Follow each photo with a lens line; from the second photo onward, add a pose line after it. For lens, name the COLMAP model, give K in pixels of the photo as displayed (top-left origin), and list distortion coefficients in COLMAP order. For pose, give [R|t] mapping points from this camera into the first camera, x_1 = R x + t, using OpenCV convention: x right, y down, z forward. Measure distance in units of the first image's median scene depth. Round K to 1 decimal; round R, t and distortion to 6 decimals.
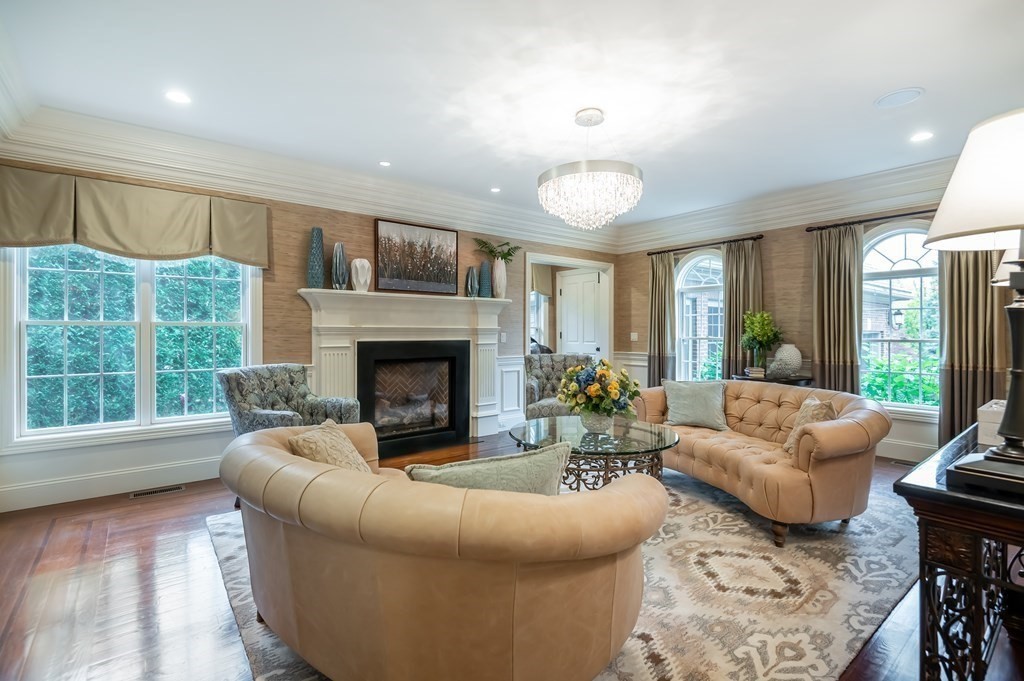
lens RADIAL K [[473.3, 0, 510.9], [0, 473.3, 335.6], [0, 0, 1]] dist [-0.004344, -0.001546]
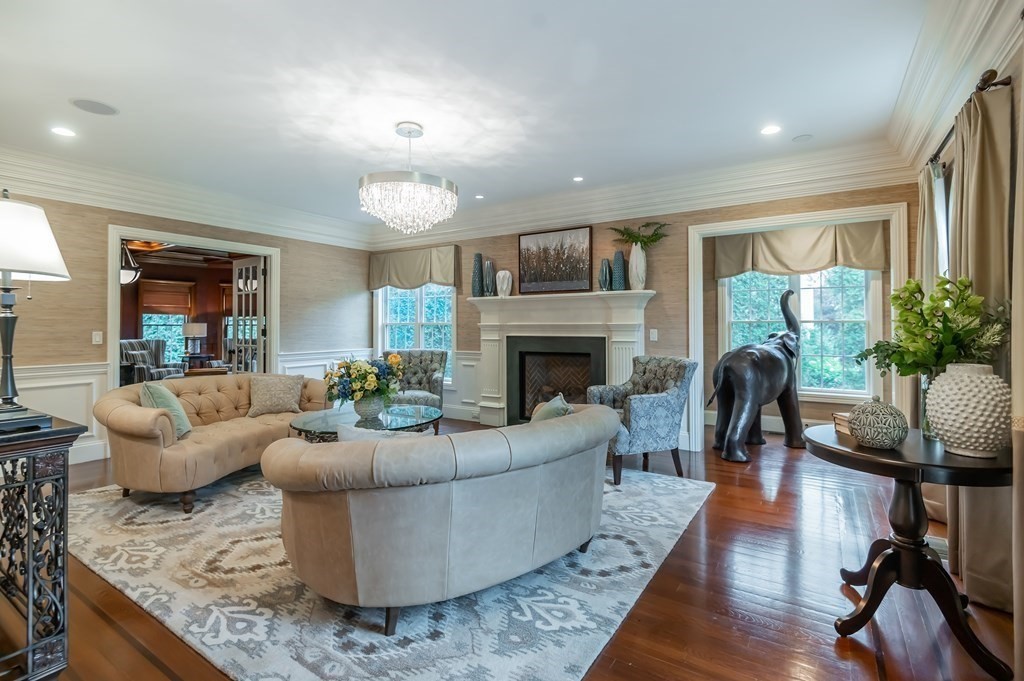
lens RADIAL K [[473.3, 0, 522.2], [0, 473.3, 325.2], [0, 0, 1]] dist [-0.004344, -0.001546]
pose [[0.335273, -0.005341, -0.942106, 0.992220], [-0.003364, 0.999971, -0.006866, -0.008635], [0.942115, 0.005471, 0.335245, 0.693437]]
